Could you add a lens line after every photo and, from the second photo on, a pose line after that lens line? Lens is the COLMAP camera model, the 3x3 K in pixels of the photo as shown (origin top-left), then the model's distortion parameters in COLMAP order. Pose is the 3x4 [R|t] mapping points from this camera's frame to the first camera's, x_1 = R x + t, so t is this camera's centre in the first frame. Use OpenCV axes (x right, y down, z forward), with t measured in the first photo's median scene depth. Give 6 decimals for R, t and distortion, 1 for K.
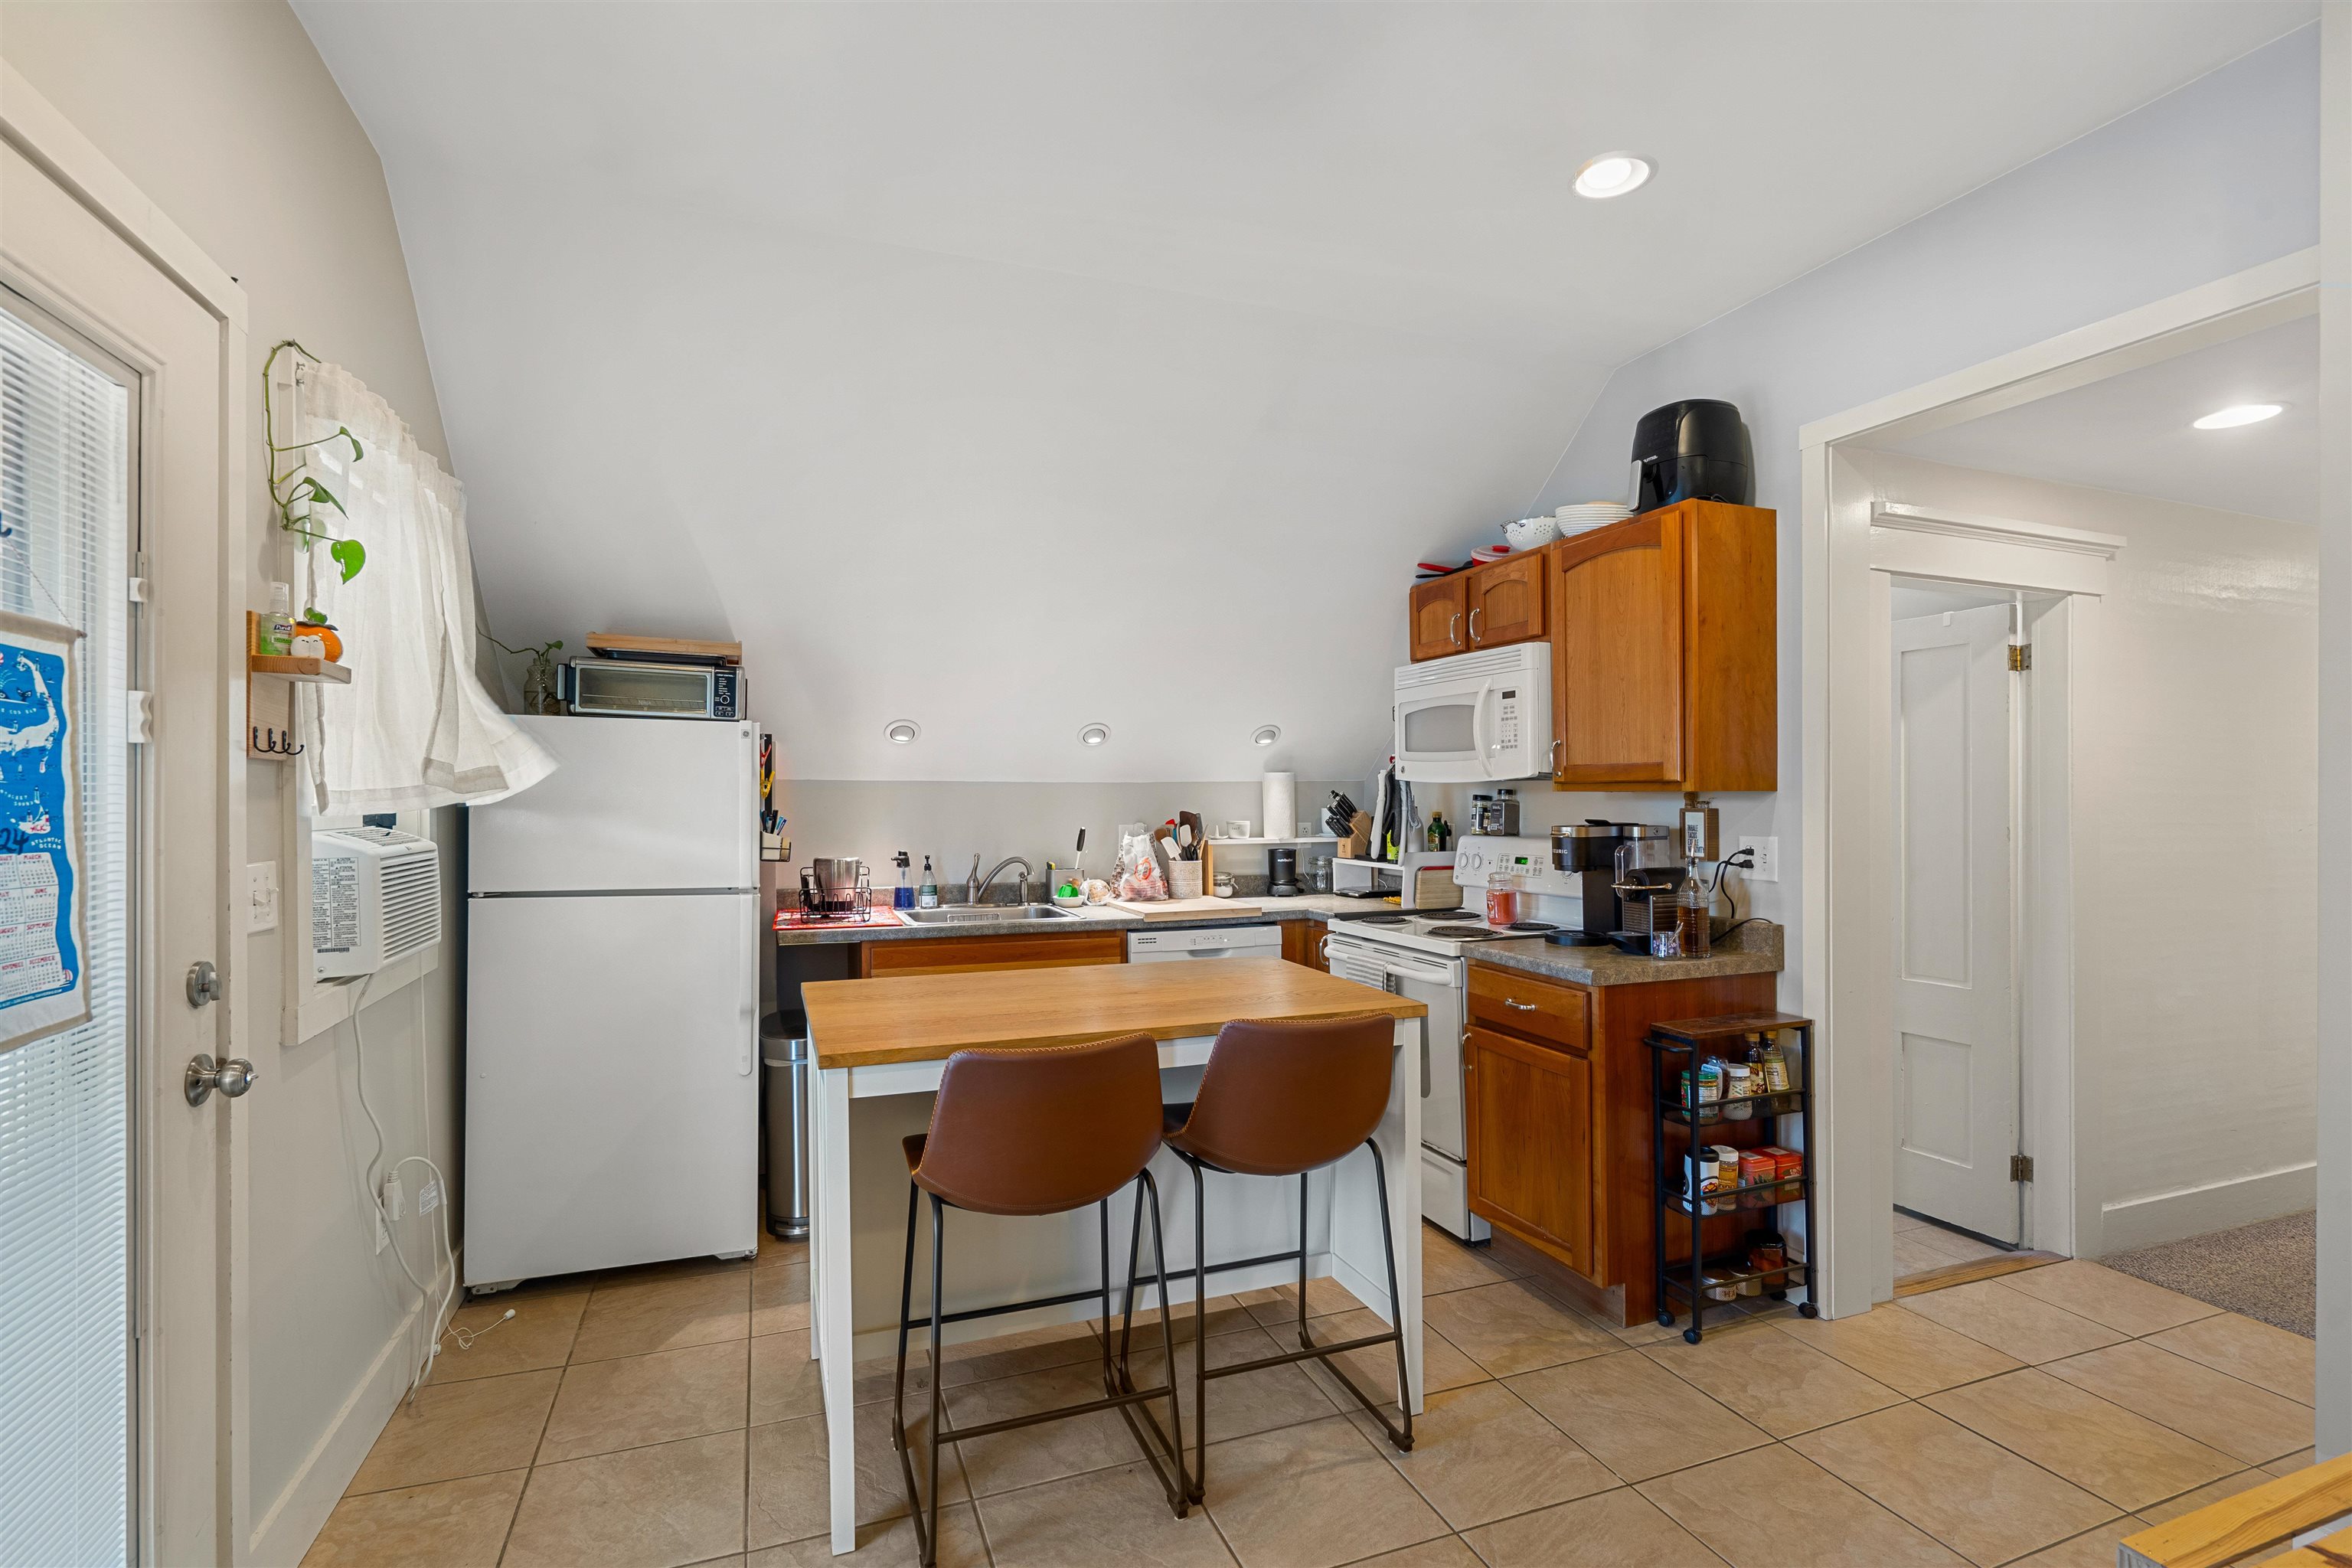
lens RADIAL K [[1077.6, 0, 1163.4], [0, 1077.6, 817.3], [0, 0, 1]] dist [-0.009599, 0.003838]
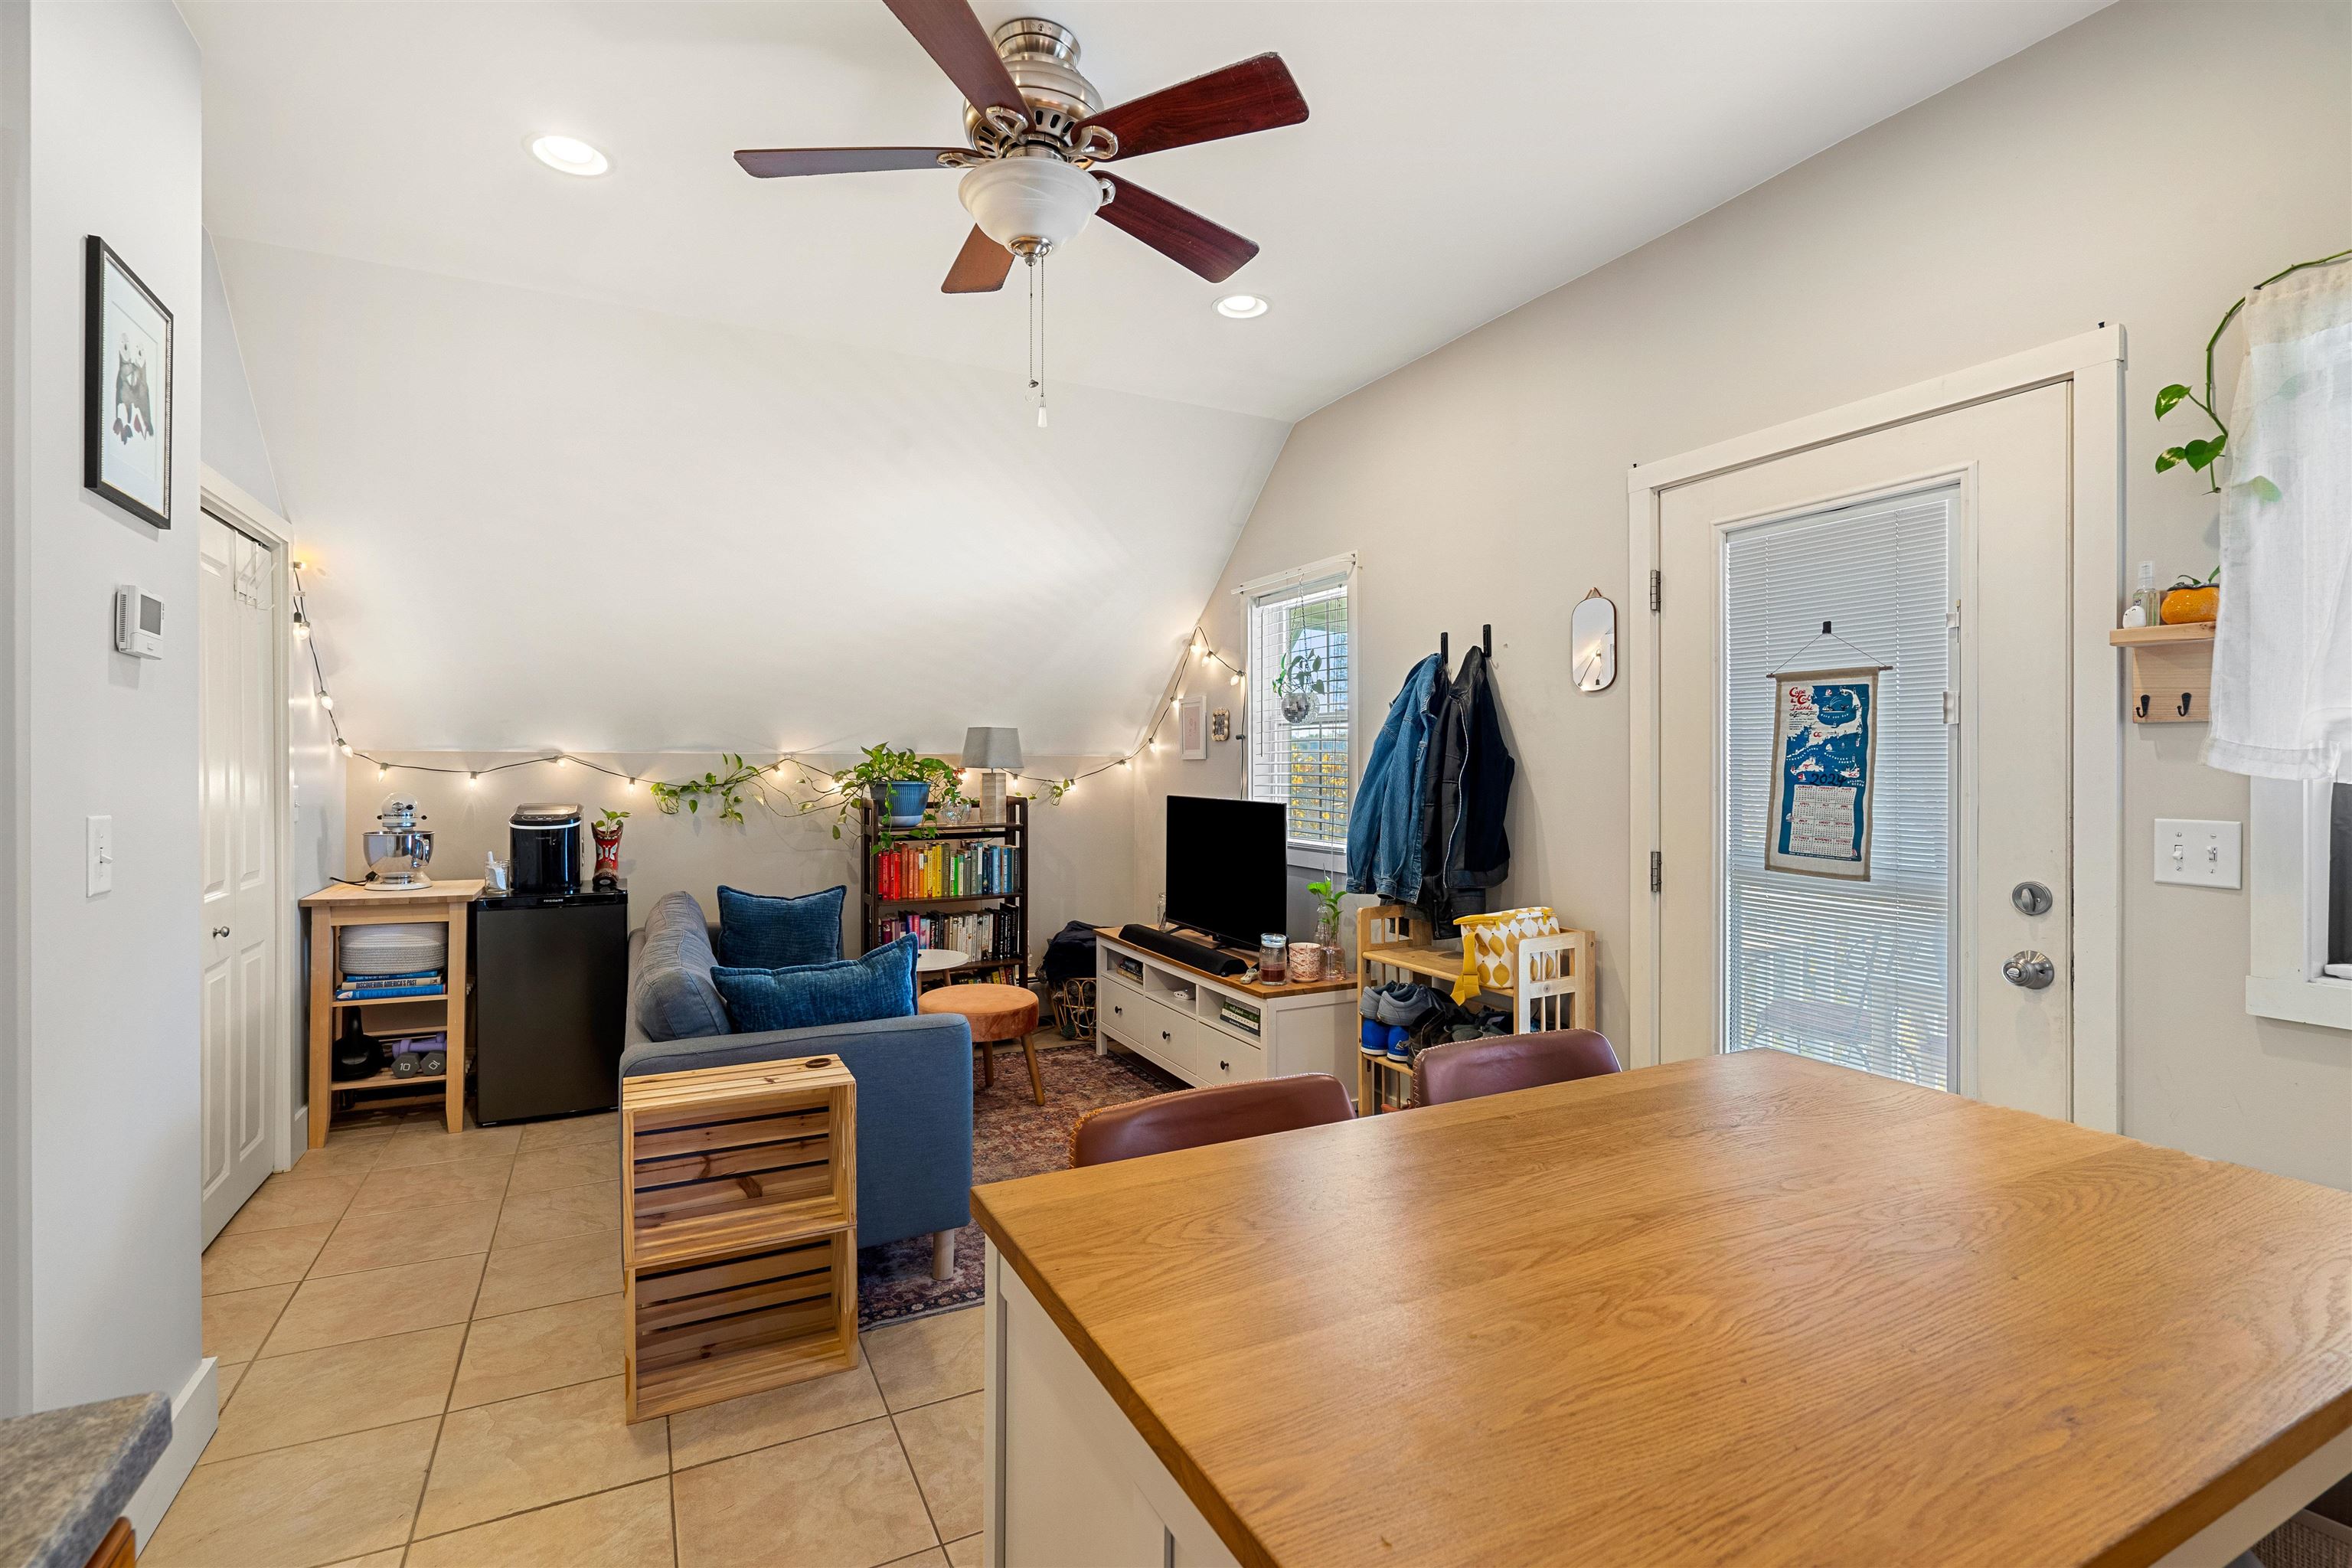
lens RADIAL K [[1077.6, 0, 1180.0], [0, 1077.6, 773.4], [0, 0, 1]] dist [-0.009599, 0.003838]
pose [[-0.993101, -0.004093, -0.117193, 0.169308], [-0.007344, 0.999600, 0.027322, -0.015557], [0.117035, 0.027994, -0.992733, 1.186938]]
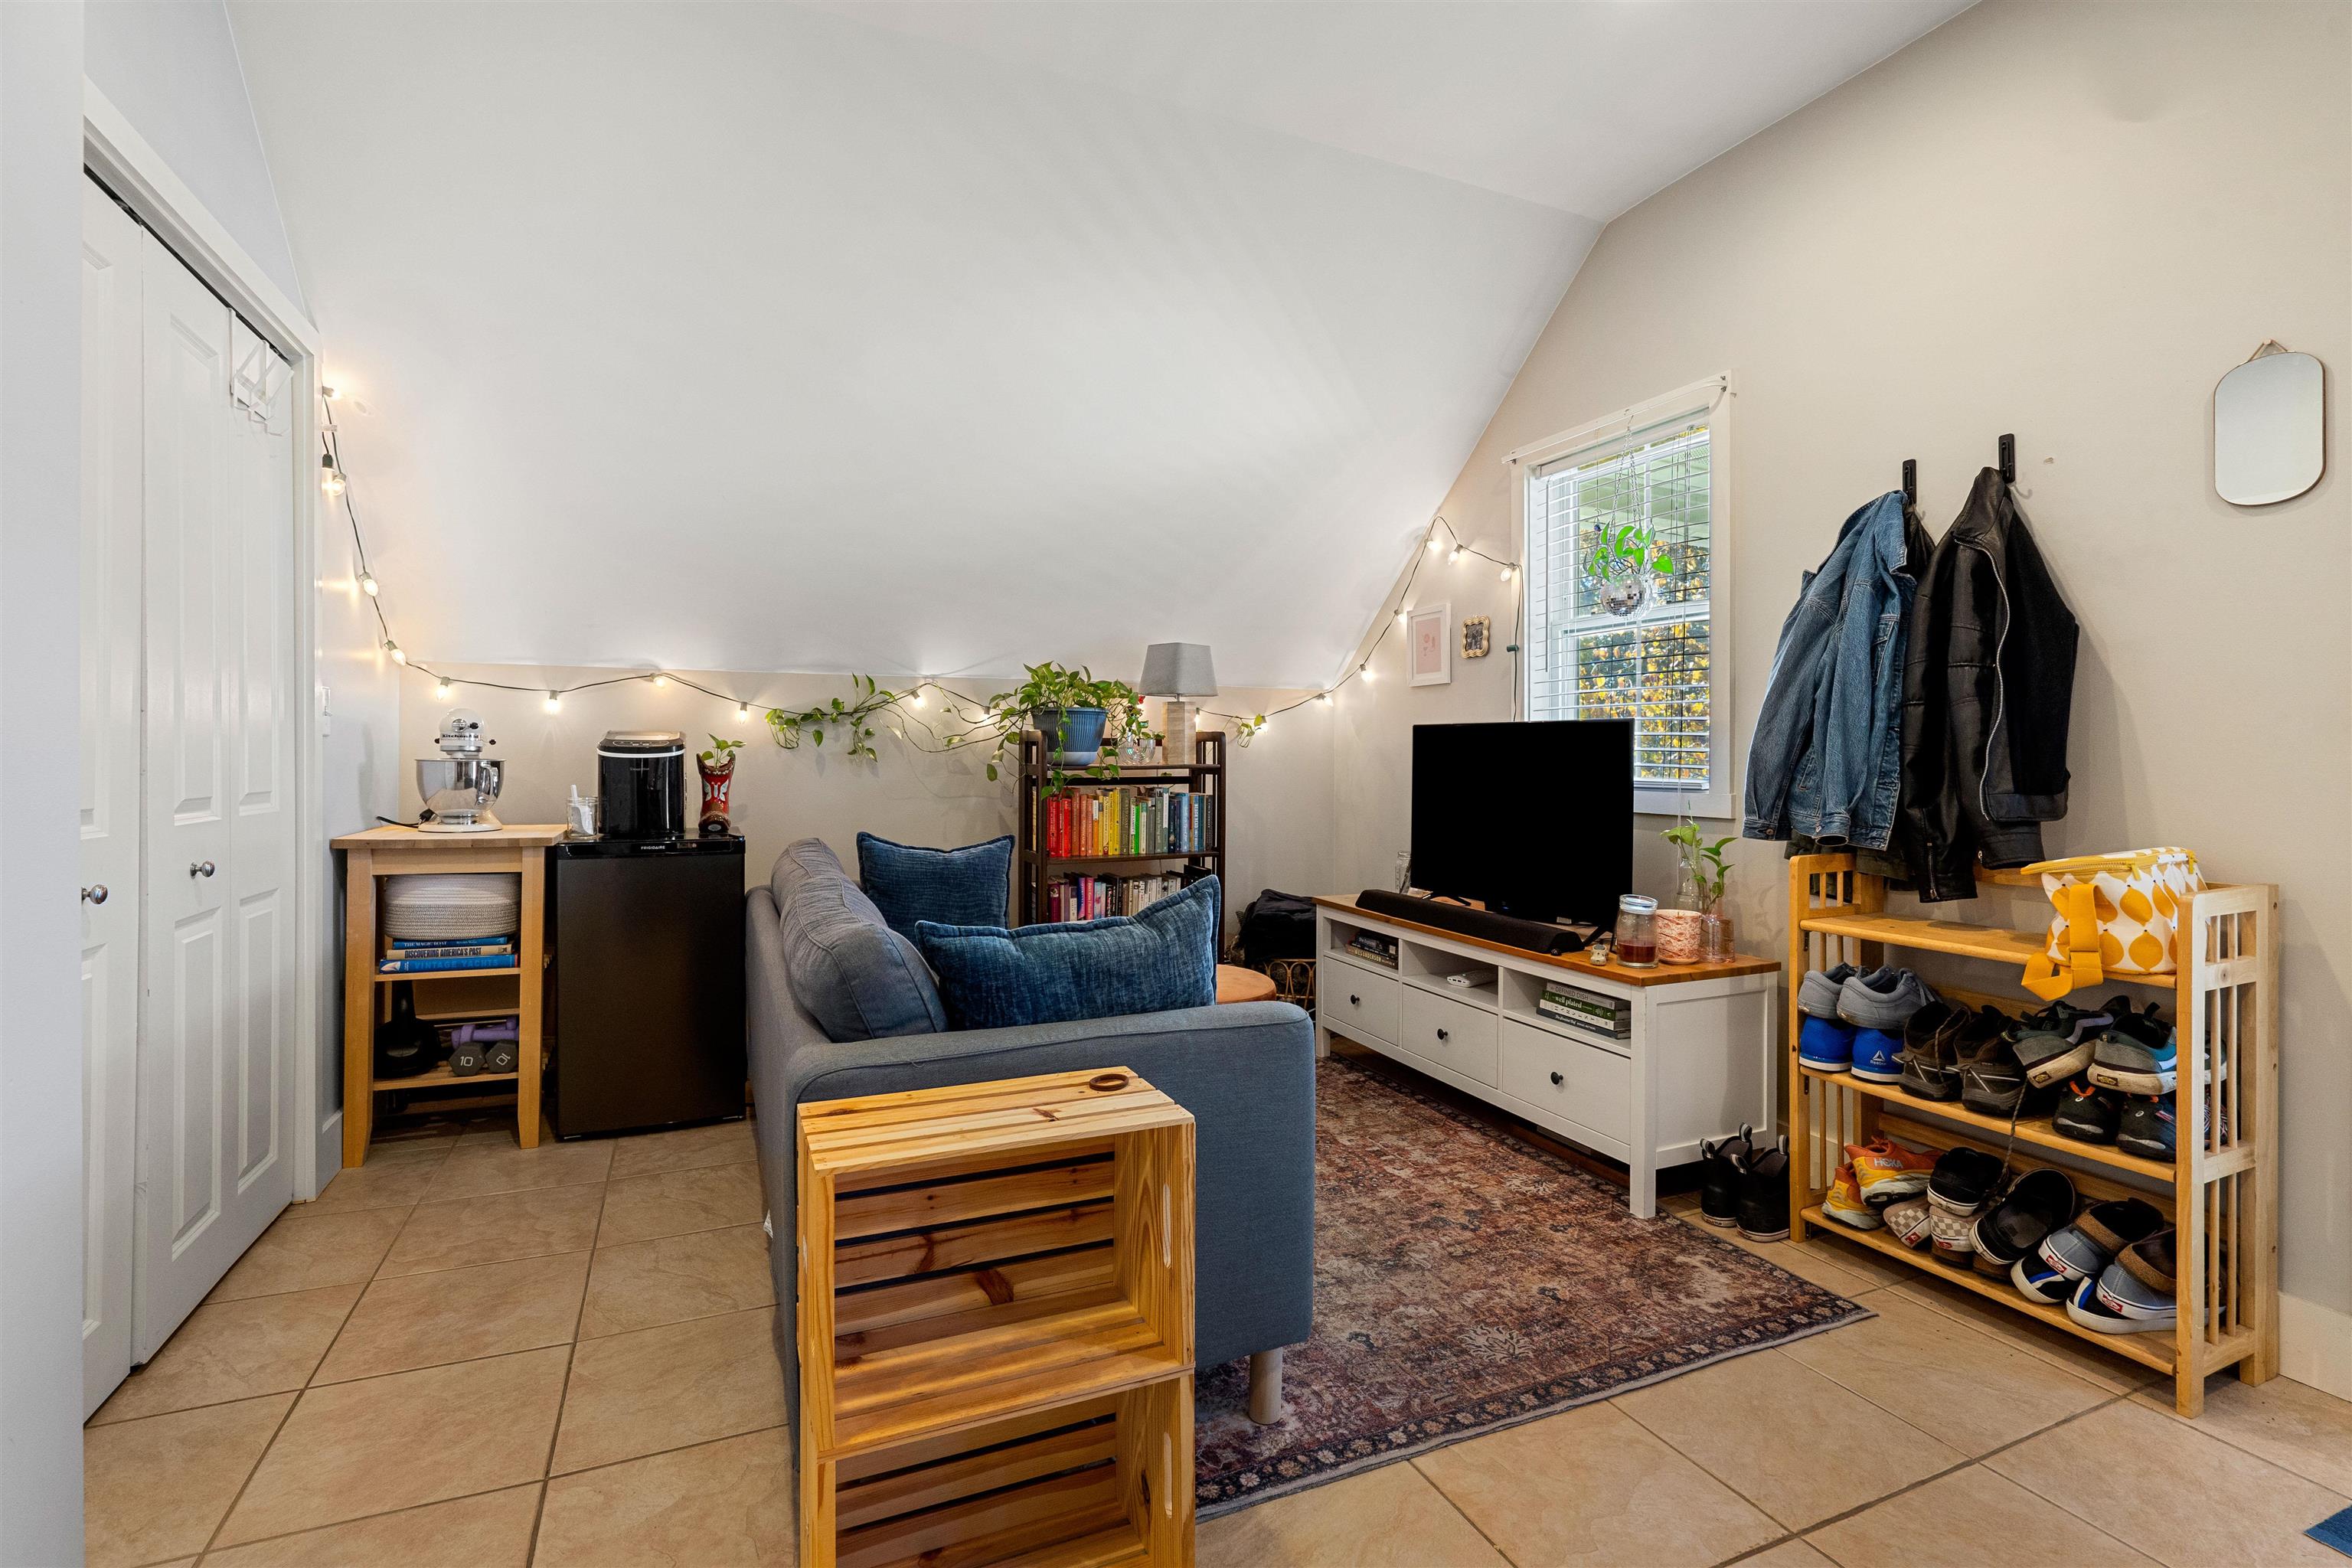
lens RADIAL K [[1077.6, 0, 1168.4], [0, 1077.6, 769.8], [0, 0, 1]] dist [-0.009599, 0.003838]
pose [[-0.998577, -0.004617, -0.053127, 0.352416], [-0.006367, 0.999441, 0.032819, 0.075335], [0.052946, 0.033111, -0.998048, 0.816674]]
